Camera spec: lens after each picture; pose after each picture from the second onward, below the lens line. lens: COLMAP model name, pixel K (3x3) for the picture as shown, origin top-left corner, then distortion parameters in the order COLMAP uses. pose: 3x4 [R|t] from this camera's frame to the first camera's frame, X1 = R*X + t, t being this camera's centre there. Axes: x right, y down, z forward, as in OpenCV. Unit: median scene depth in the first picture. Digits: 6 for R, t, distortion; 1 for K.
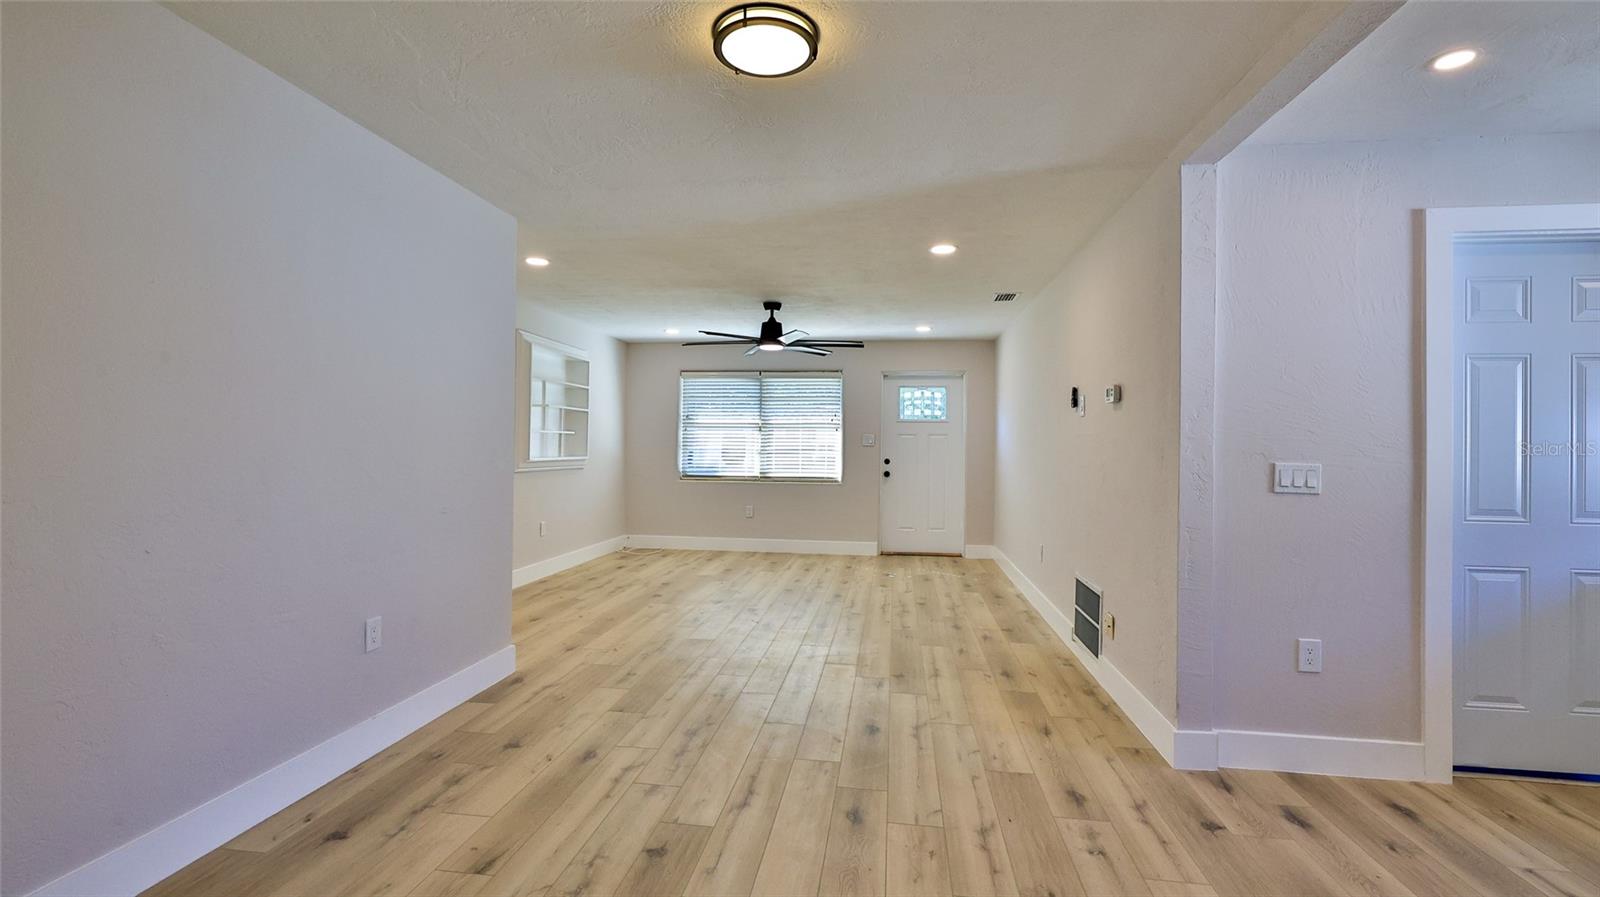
lens RADIAL K [[707.4, 0, 791.9], [0, 707.4, 438.6], [0, 0, 1]] dist [-0.000942, -0.000373]
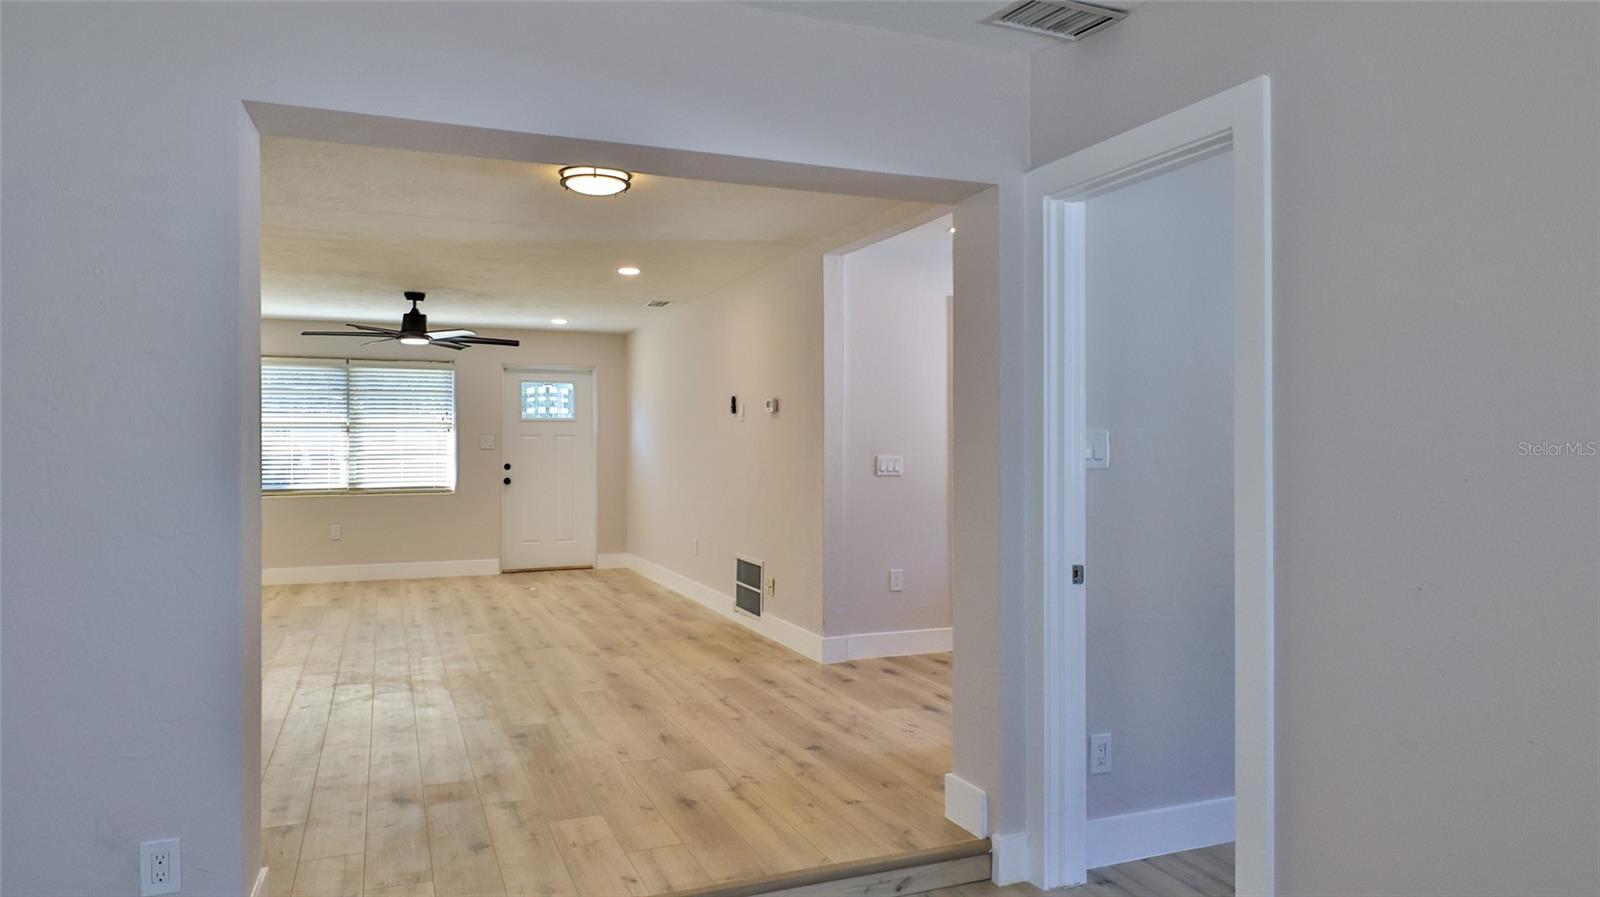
lens RADIAL K [[1028.2, 0, 800.0], [0, 1028.2, 448.5], [0, 0, 1]] dist [-0.004594, -0.001558]
pose [[0.862670, -0.013061, 0.505598, -0.202870], [0.007117, 0.999881, 0.013686, -0.004830], [-0.505717, -0.008208, 0.862661, -0.289090]]
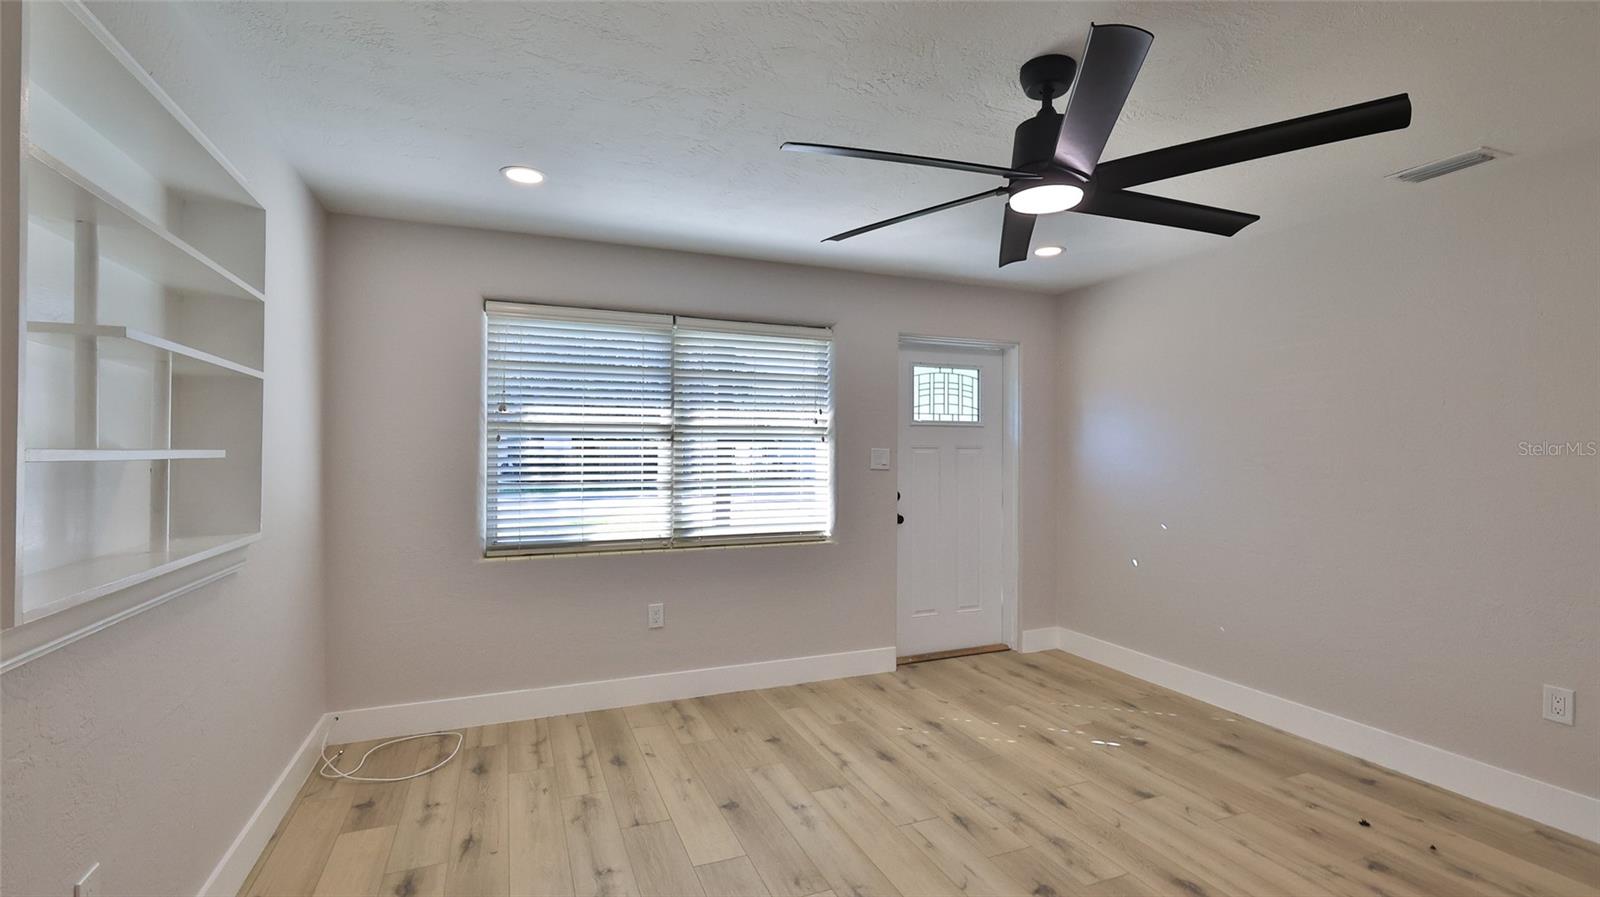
lens RADIAL K [[709.2, 0, 802.5], [0, 709.2, 467.2], [0, 0, 1]] dist [0.000424, -0.000063]
pose [[0.857596, -0.020536, 0.513914, -0.224867], [0.002896, 0.999379, 0.035104, -0.010760], [-0.514316, -0.028617, 0.857123, 0.574679]]
